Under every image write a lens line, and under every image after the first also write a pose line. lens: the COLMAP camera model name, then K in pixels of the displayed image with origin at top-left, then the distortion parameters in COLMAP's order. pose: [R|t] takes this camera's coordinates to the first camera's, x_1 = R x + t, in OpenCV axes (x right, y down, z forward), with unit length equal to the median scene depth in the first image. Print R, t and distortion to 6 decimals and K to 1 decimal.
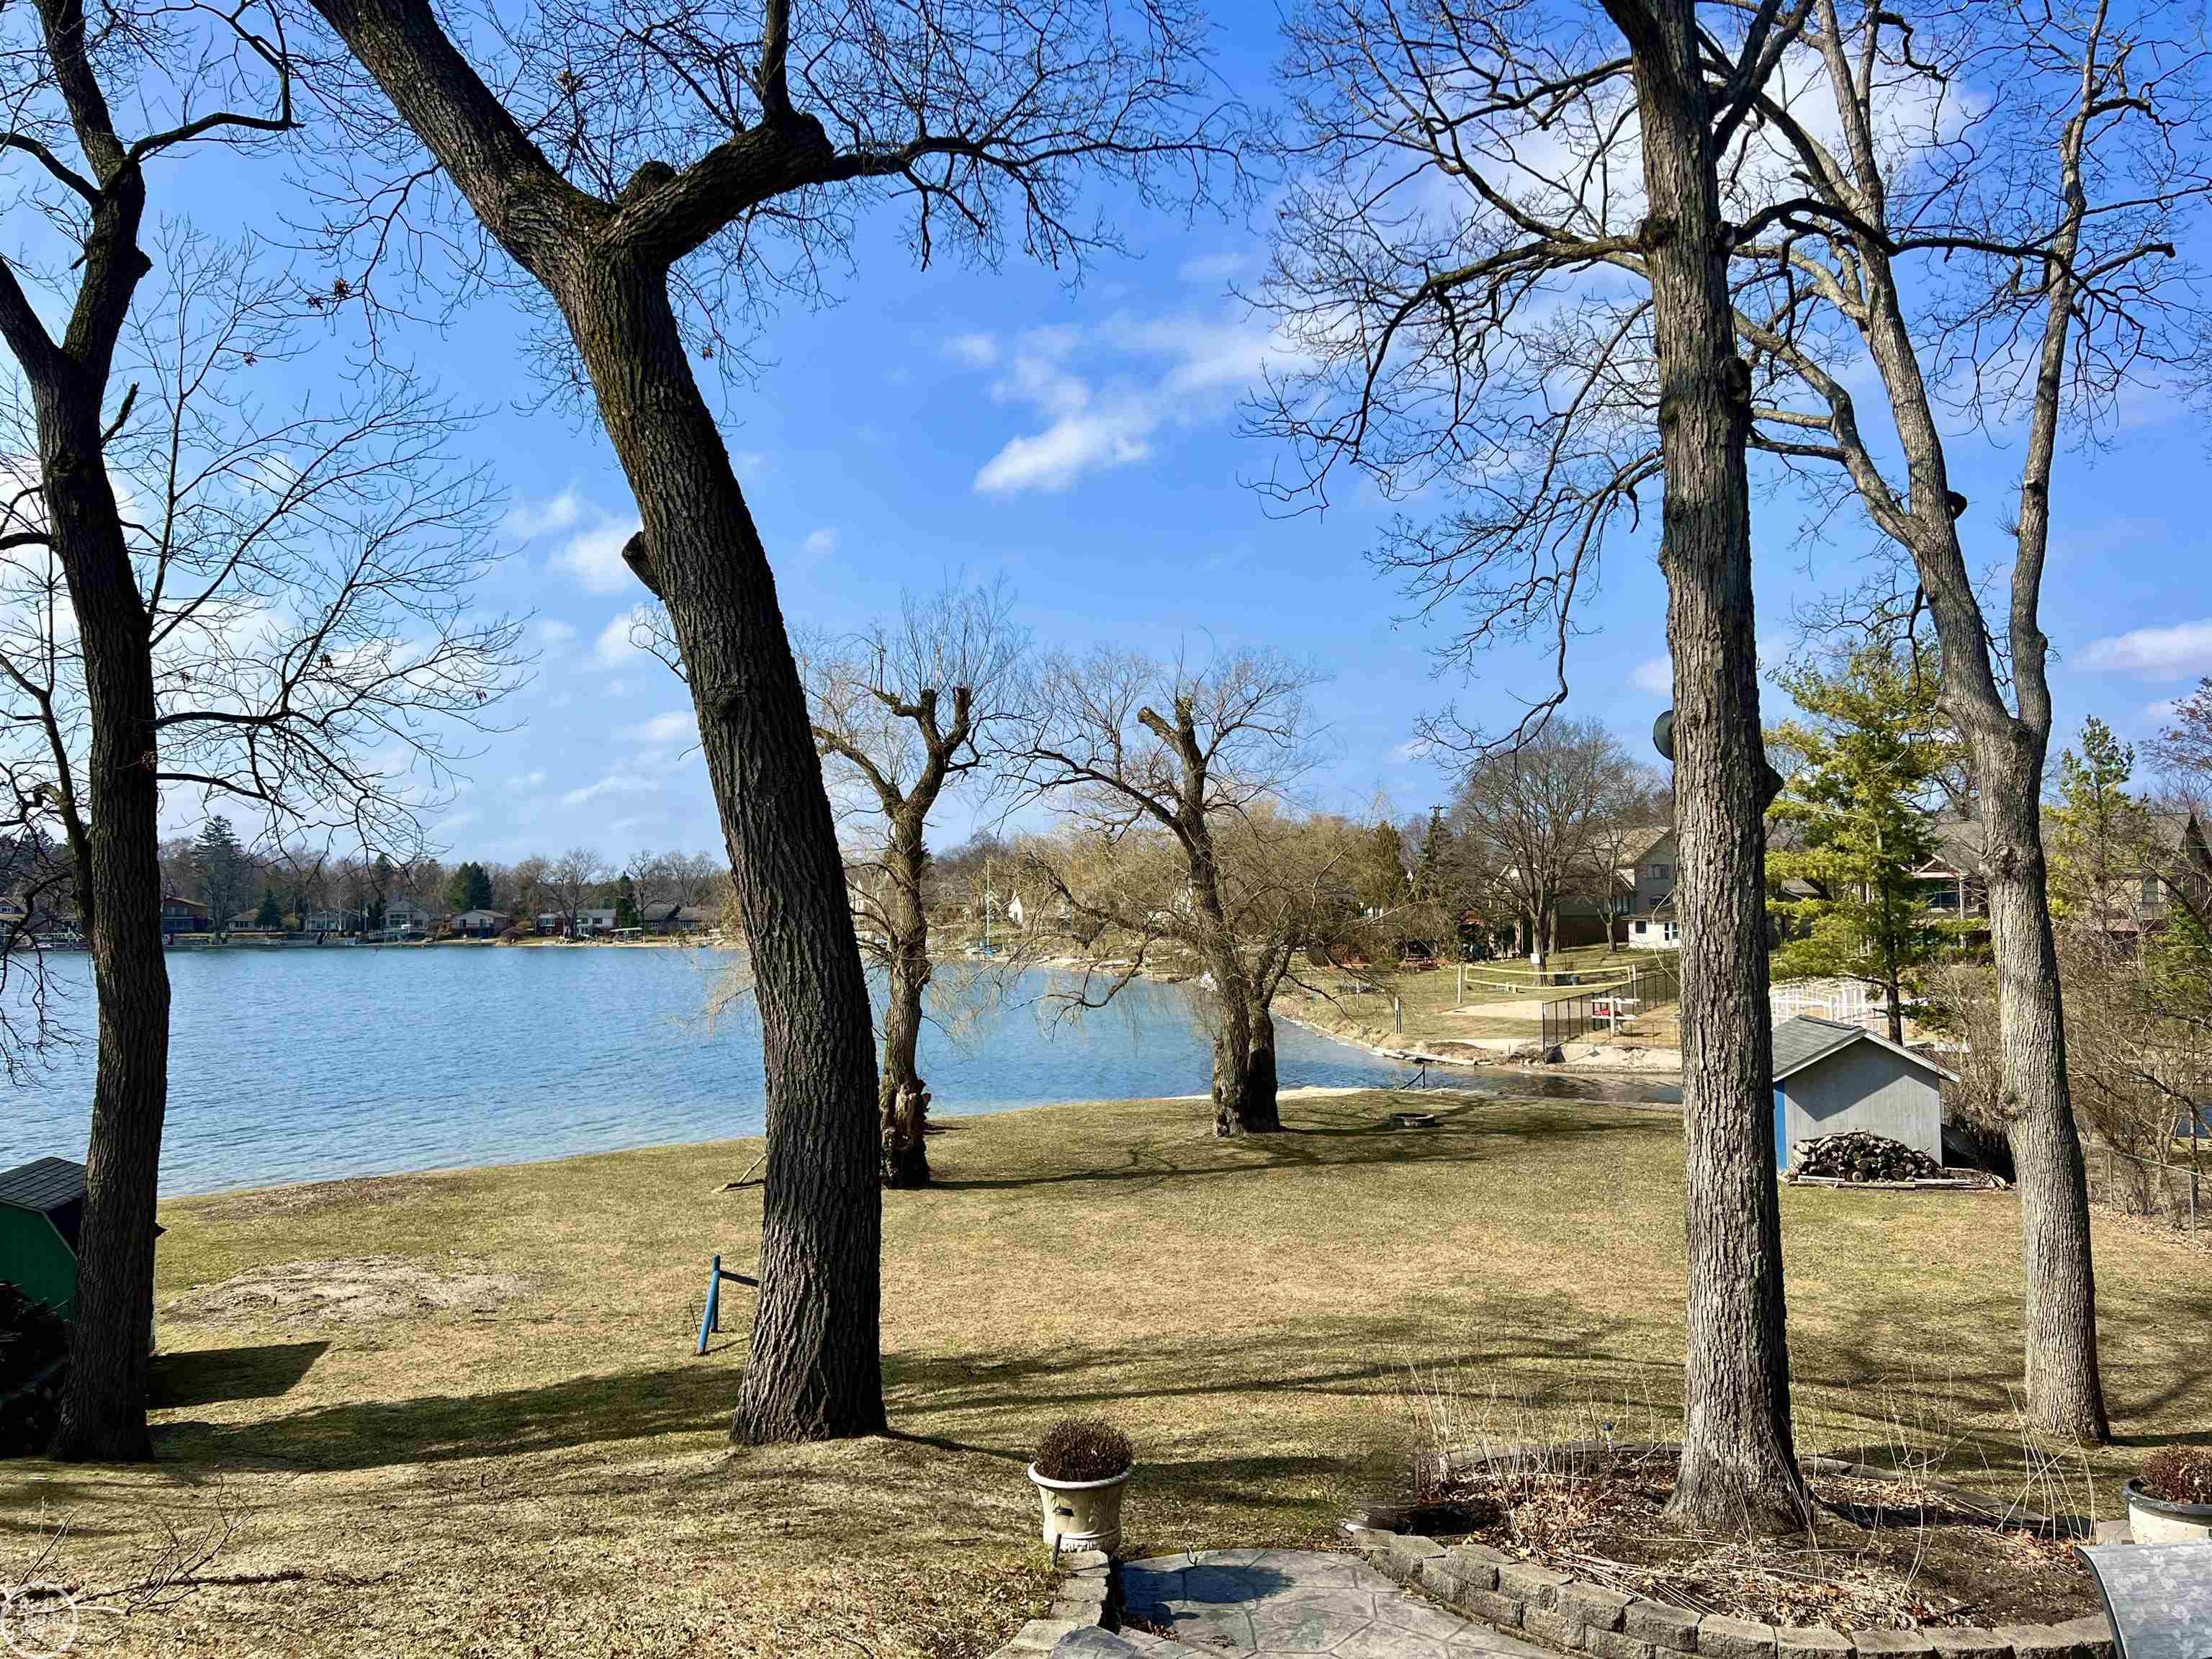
lens RADIAL K [[1626.7, 0, 1123.8], [0, 1626.7, 831.4], [0, 0, 1]] dist [0.074539, -0.077468]
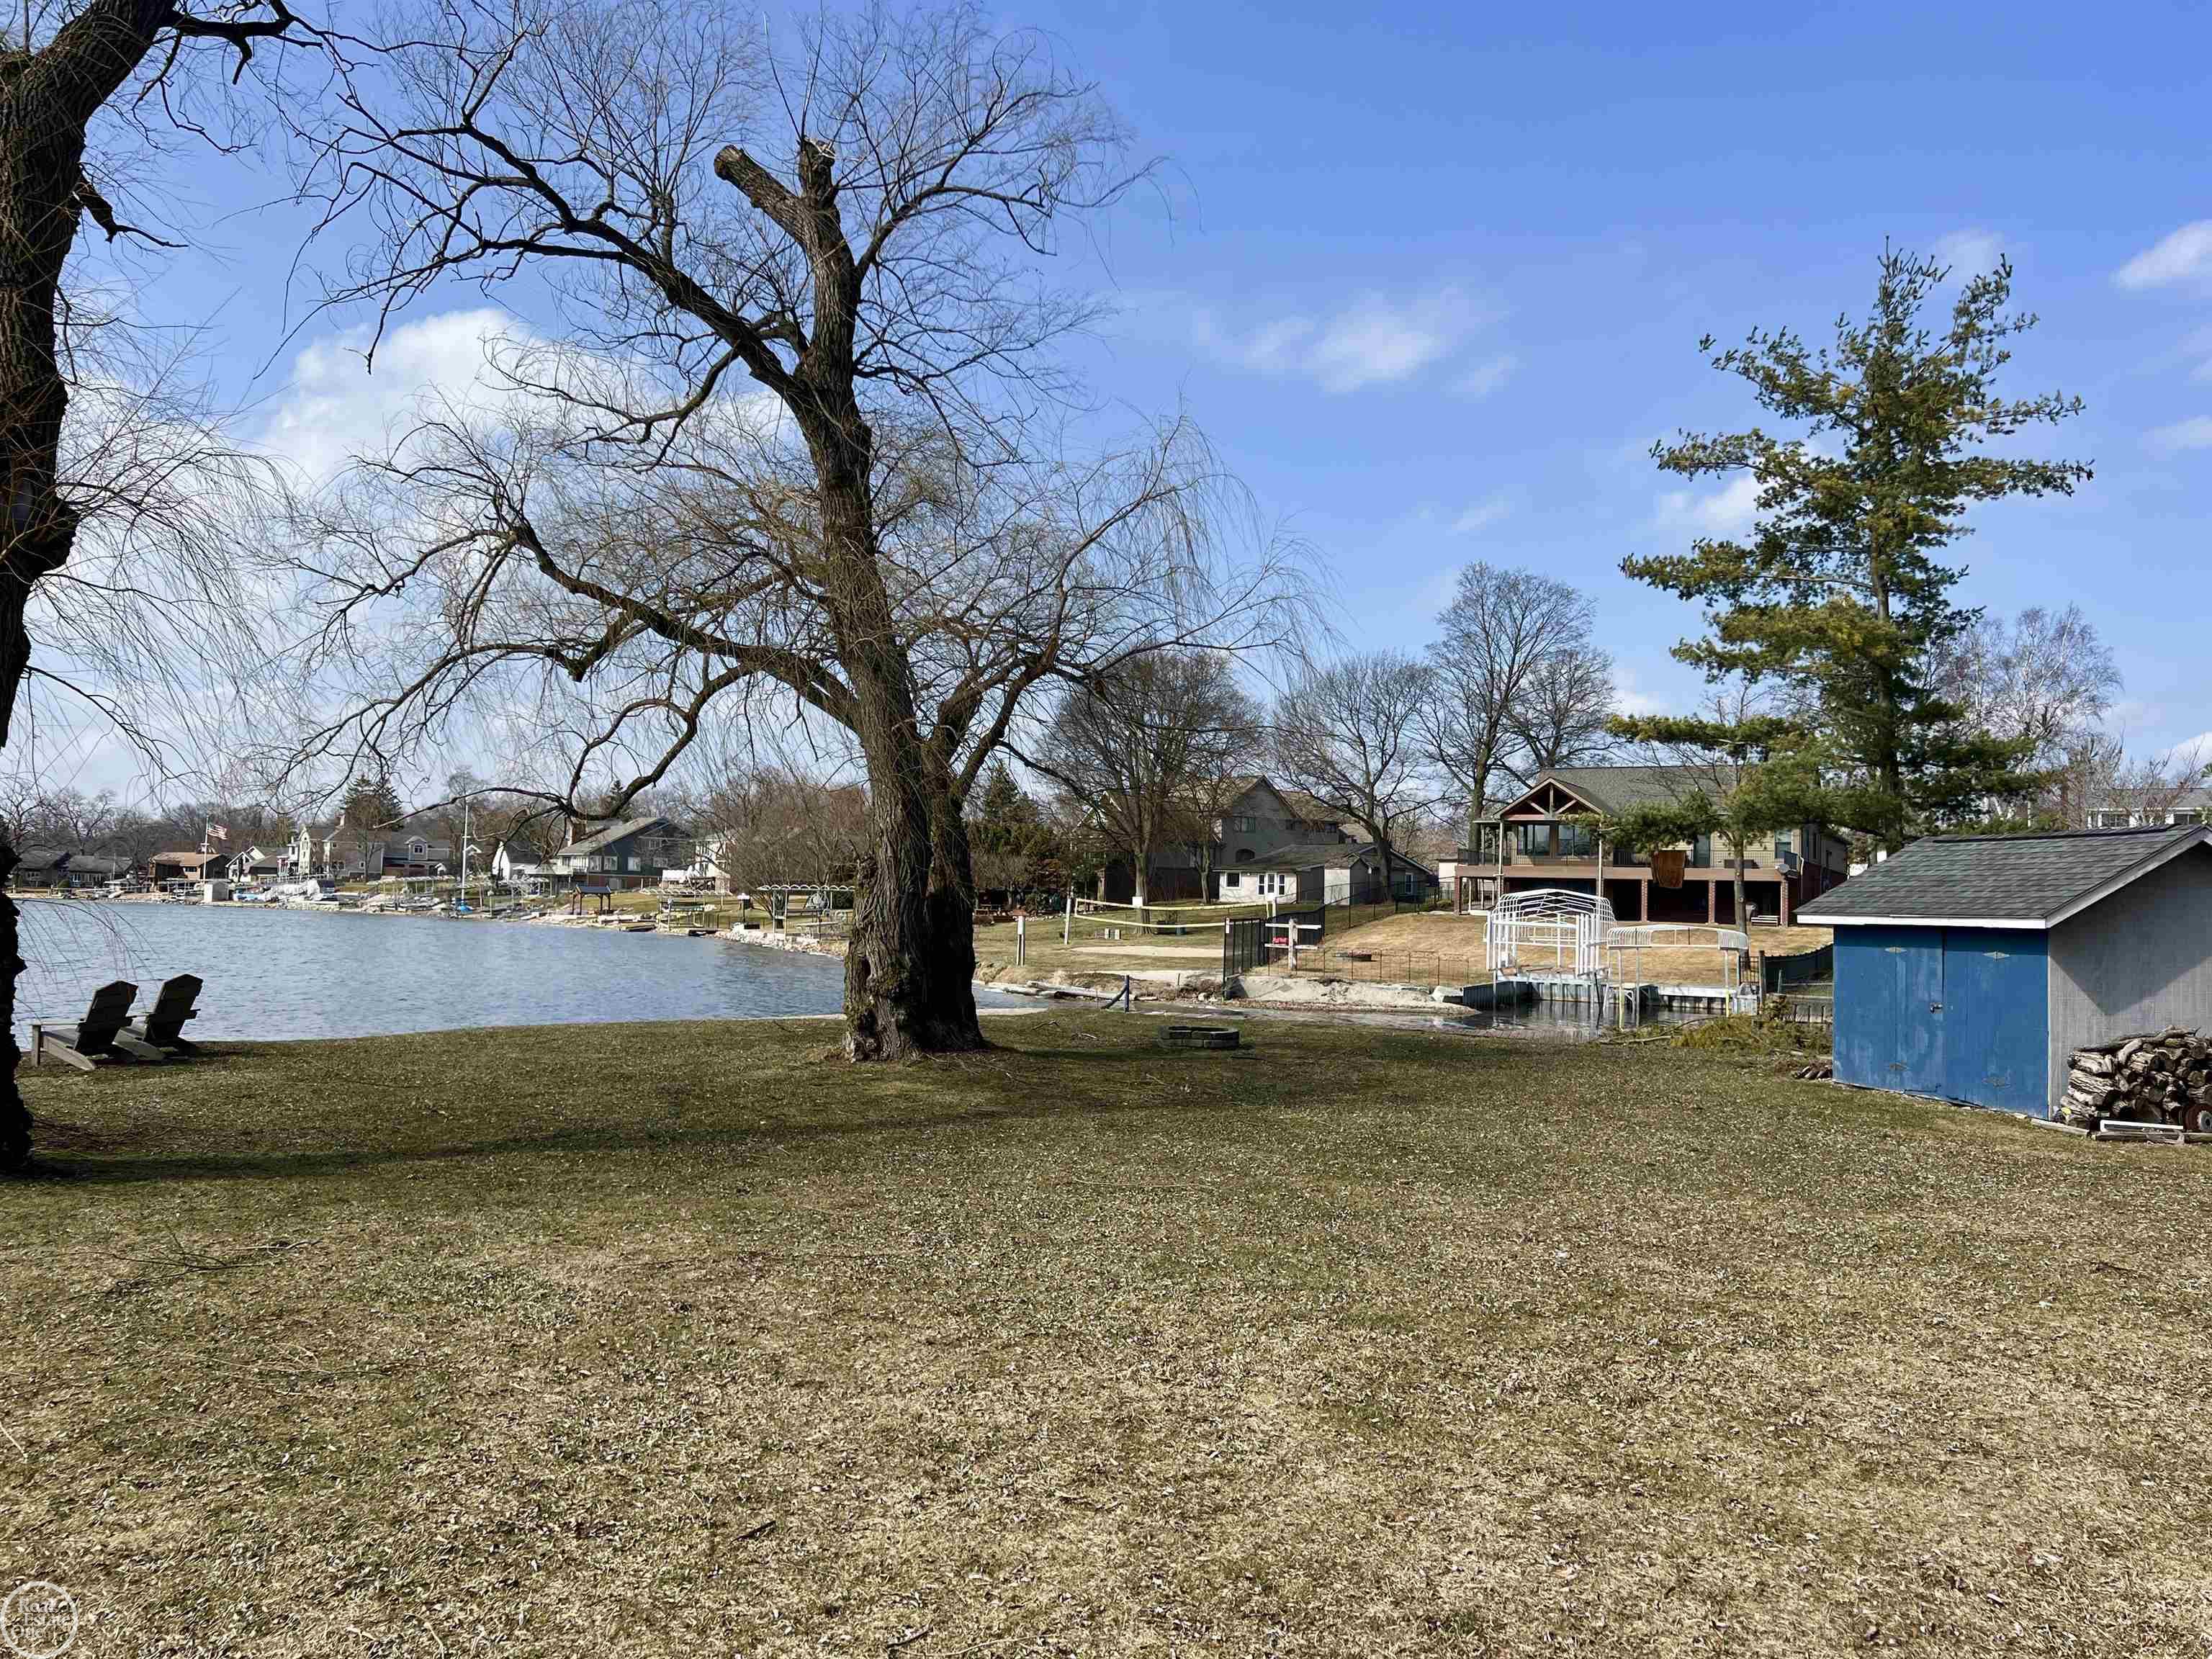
lens RADIAL K [[1626.7, 0, 1123.8], [0, 1626.7, 831.4], [0, 0, 1]] dist [0.074539, -0.077468]
pose [[0.957250, 0.043636, 0.285953, -0.005884], [-0.045729, 0.998954, 0.000645, 0.115757], [-0.285626, -0.013693, 0.958243, 0.521815]]
